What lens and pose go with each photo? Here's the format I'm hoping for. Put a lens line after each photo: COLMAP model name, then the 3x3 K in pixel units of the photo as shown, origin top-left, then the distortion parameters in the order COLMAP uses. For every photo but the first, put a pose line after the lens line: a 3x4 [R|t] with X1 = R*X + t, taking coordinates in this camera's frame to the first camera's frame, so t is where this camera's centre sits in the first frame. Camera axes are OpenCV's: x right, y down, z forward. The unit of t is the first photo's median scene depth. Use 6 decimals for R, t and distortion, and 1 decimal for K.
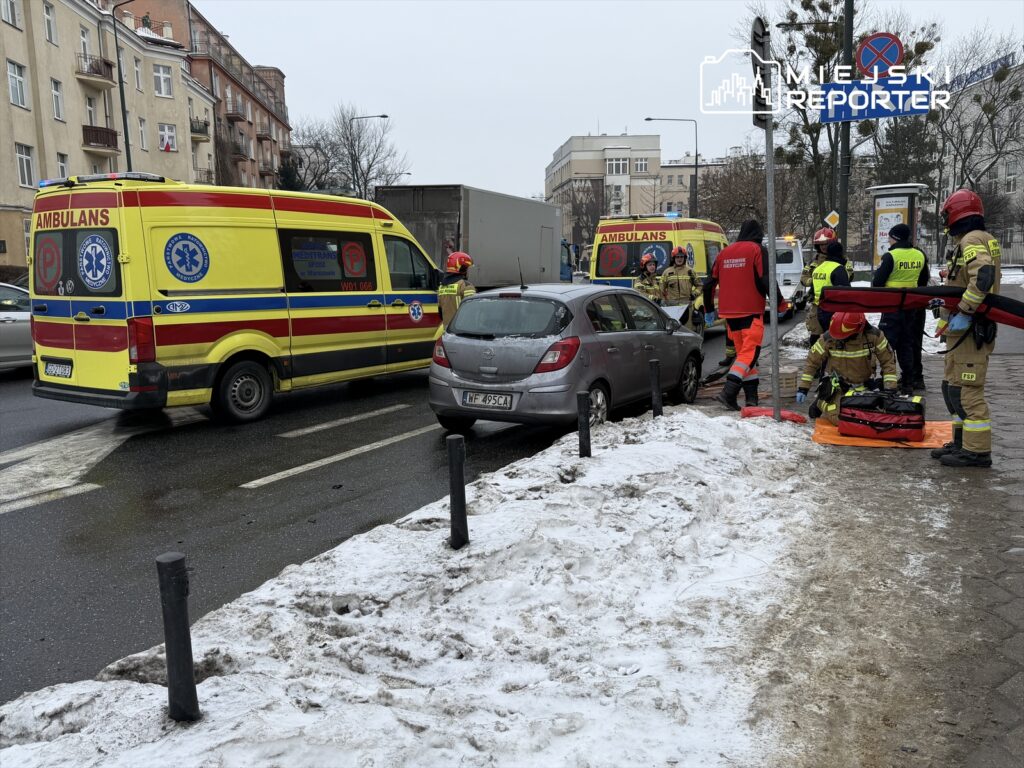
lens RADIAL K [[855.3, 0, 538.3], [0, 855.3, 396.1], [0, 0, 1]] dist [0.059071, -0.082744]
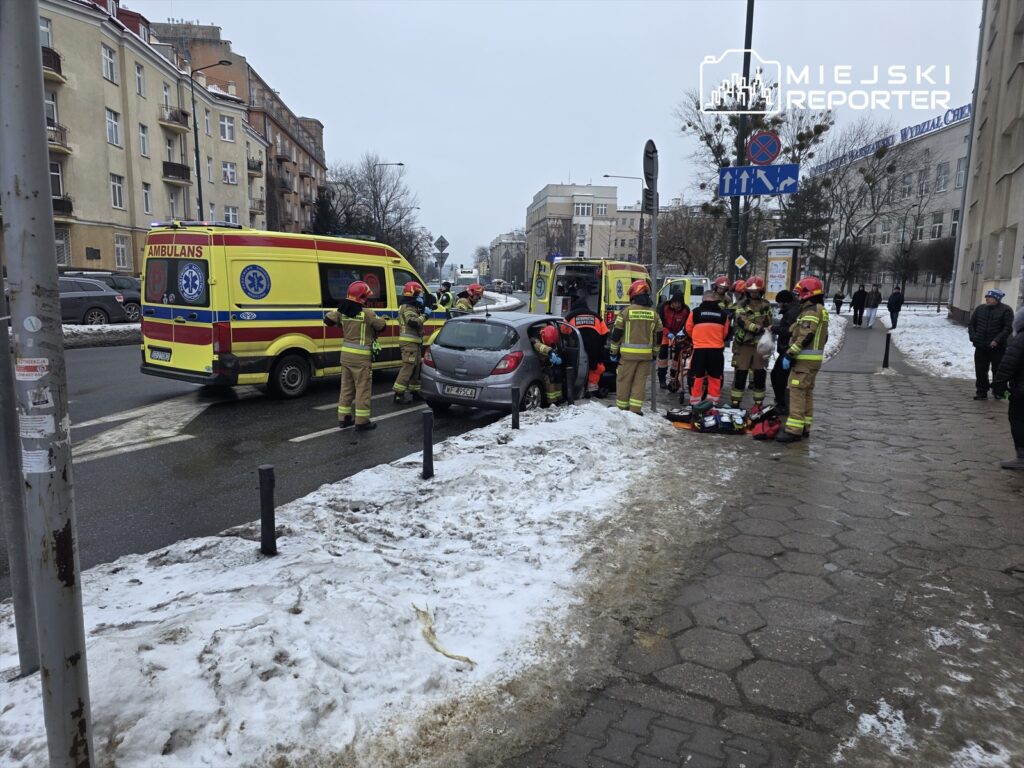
lens RADIAL K [[692.3, 0, 520.0], [0, 692.3, 387.6], [0, 0, 1]] dist [0.064736, -0.050109]
pose [[0.999148, 0.041092, 0.003927, 0.037411], [-0.041092, 0.999155, -0.000080, -0.002486], [-0.003927, -0.000081, 0.999992, -0.172132]]
